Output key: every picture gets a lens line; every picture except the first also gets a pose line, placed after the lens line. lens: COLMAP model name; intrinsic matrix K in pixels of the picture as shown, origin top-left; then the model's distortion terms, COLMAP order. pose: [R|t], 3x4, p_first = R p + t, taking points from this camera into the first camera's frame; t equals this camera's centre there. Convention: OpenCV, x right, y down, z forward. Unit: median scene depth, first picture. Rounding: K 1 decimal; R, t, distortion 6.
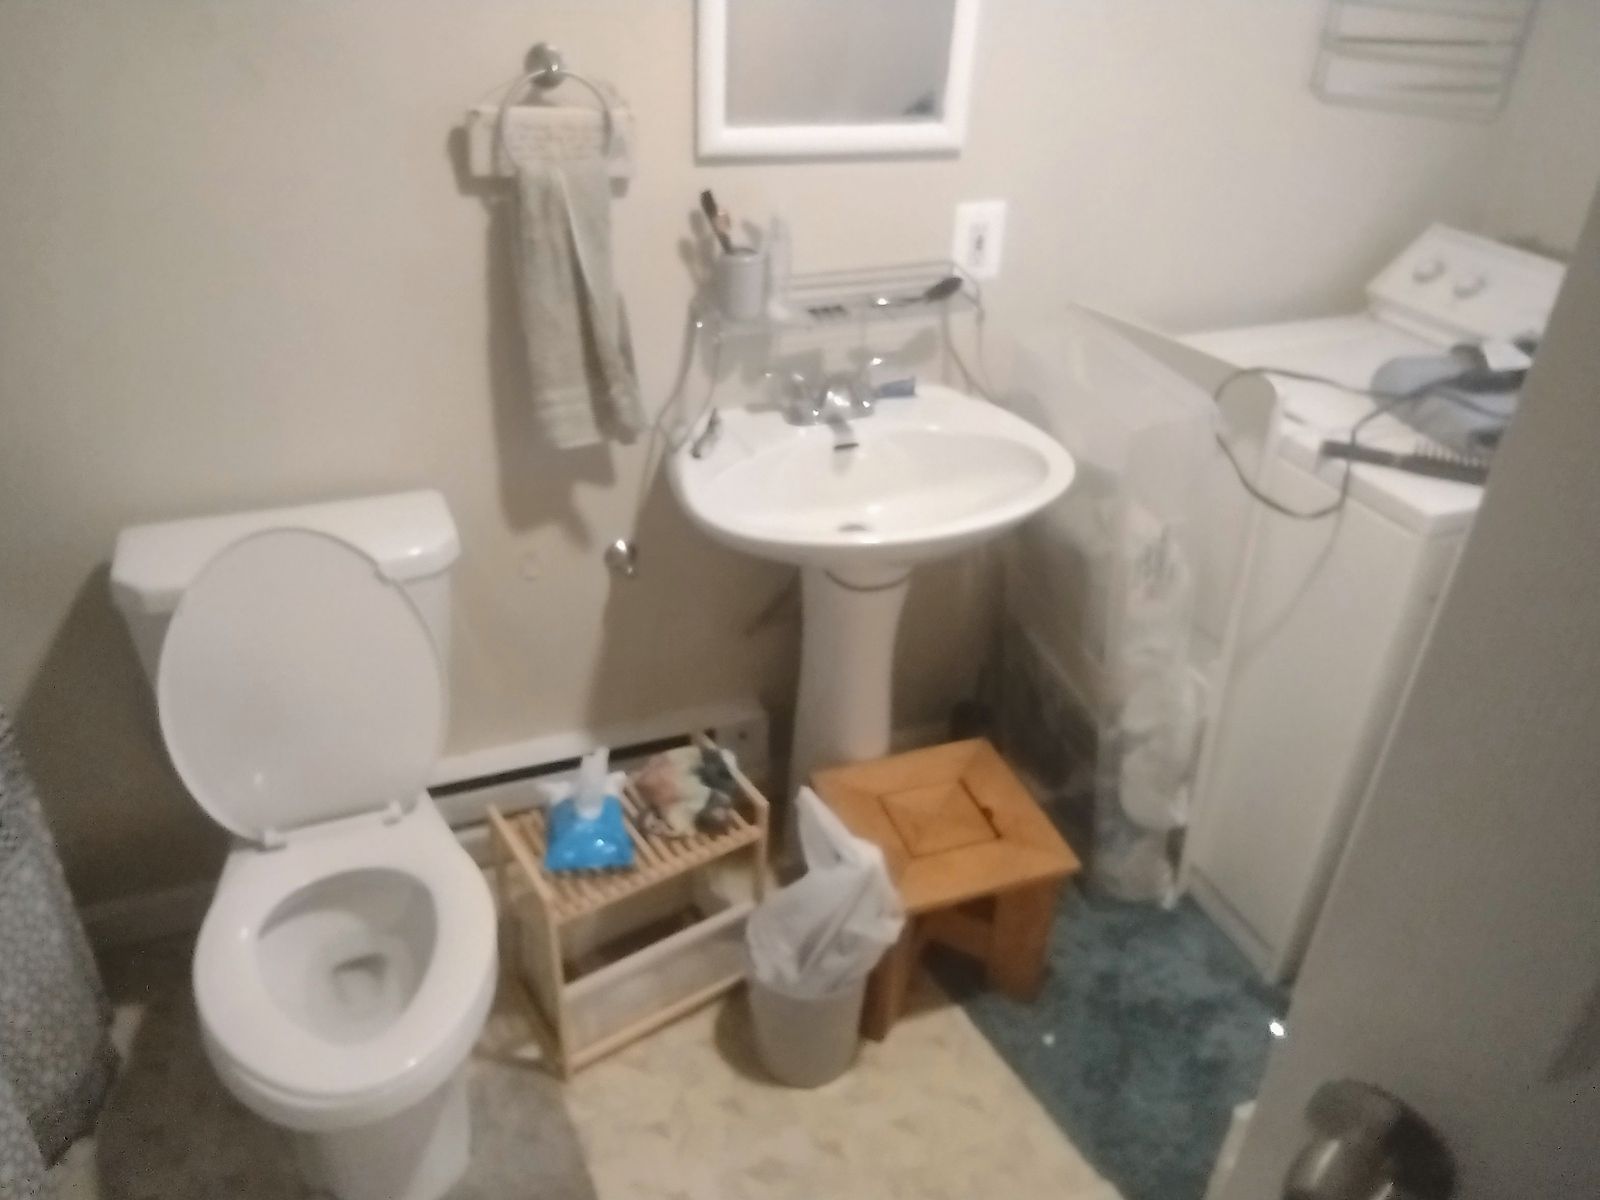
lens RADIAL K [[1177.9, 0, 800.0], [0, 1177.9, 600.0], [0, 0, 1]] dist [-0.011710, -0.004970]
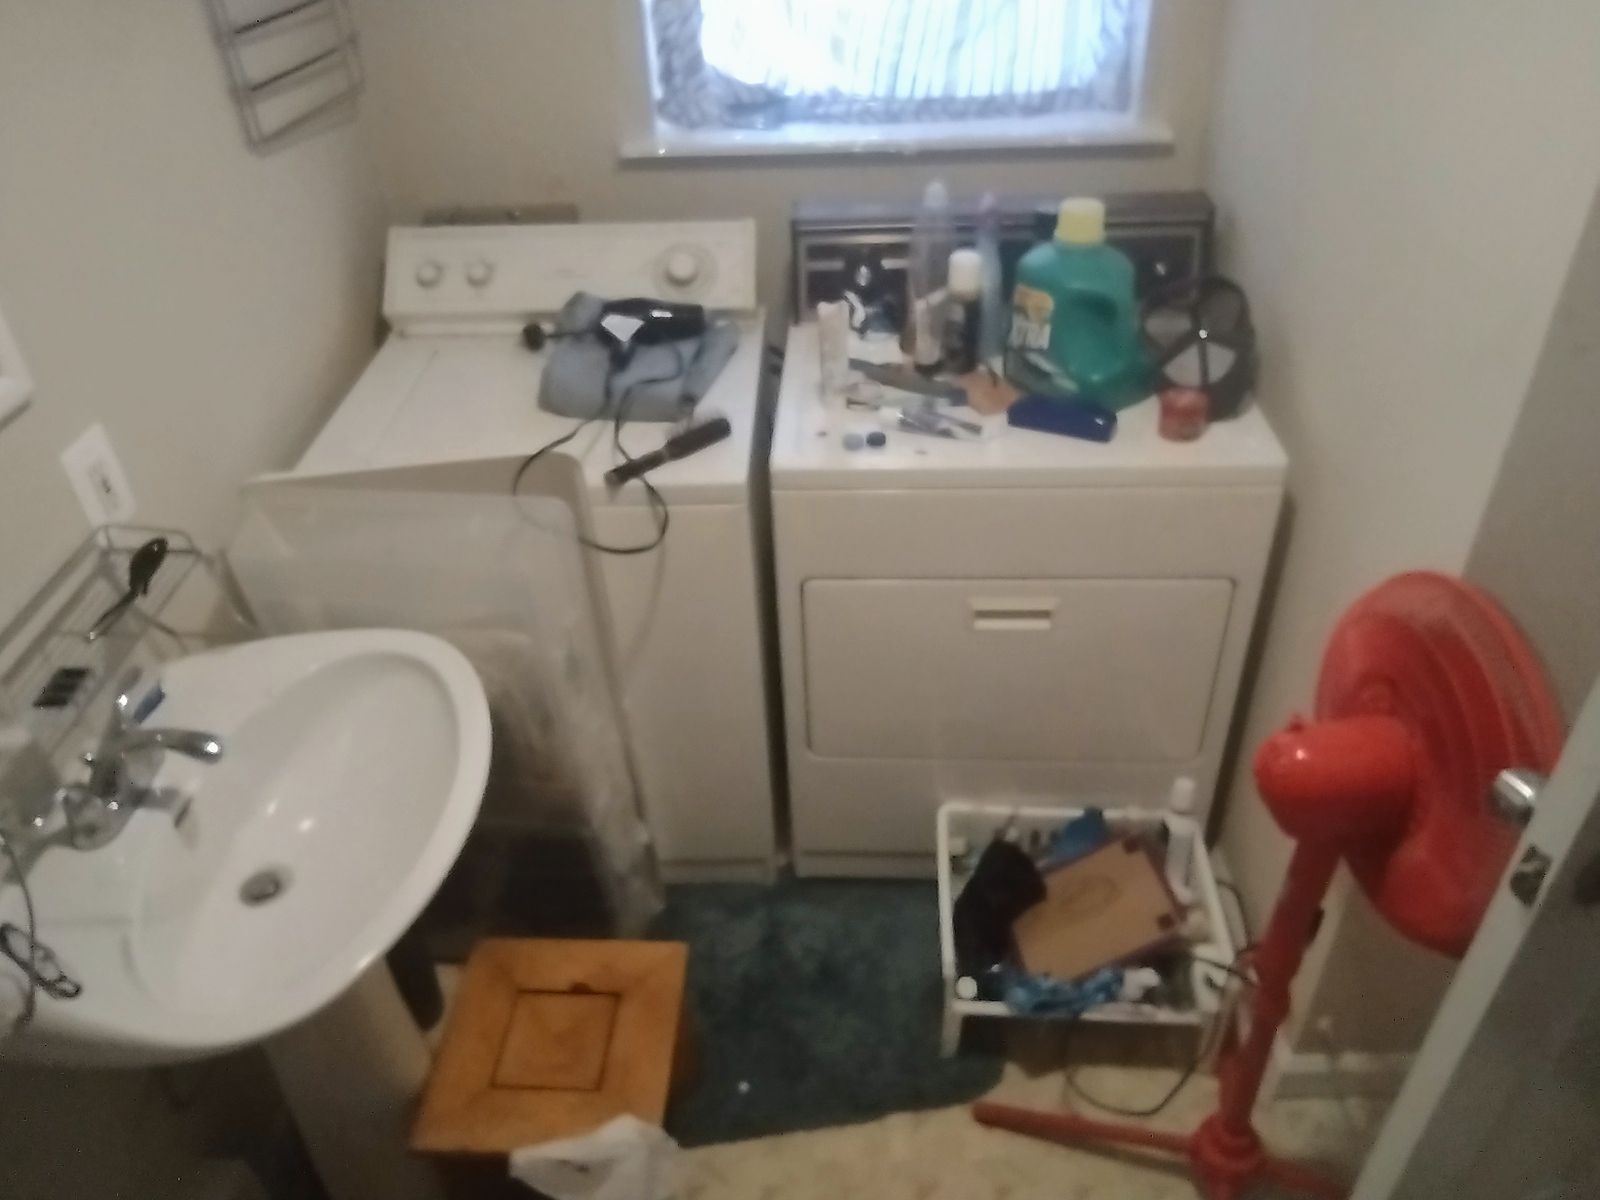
lens RADIAL K [[1167.1, 0, 800.0], [0, 1167.1, 600.0], [0, 0, 1]] dist [0.084891, -0.125522]
pose [[0.379528, -0.582696, 0.718626, -0.254675], [0.526752, 0.774650, 0.349929, -0.279759], [-0.760586, 0.245729, 0.600938, 0.248560]]
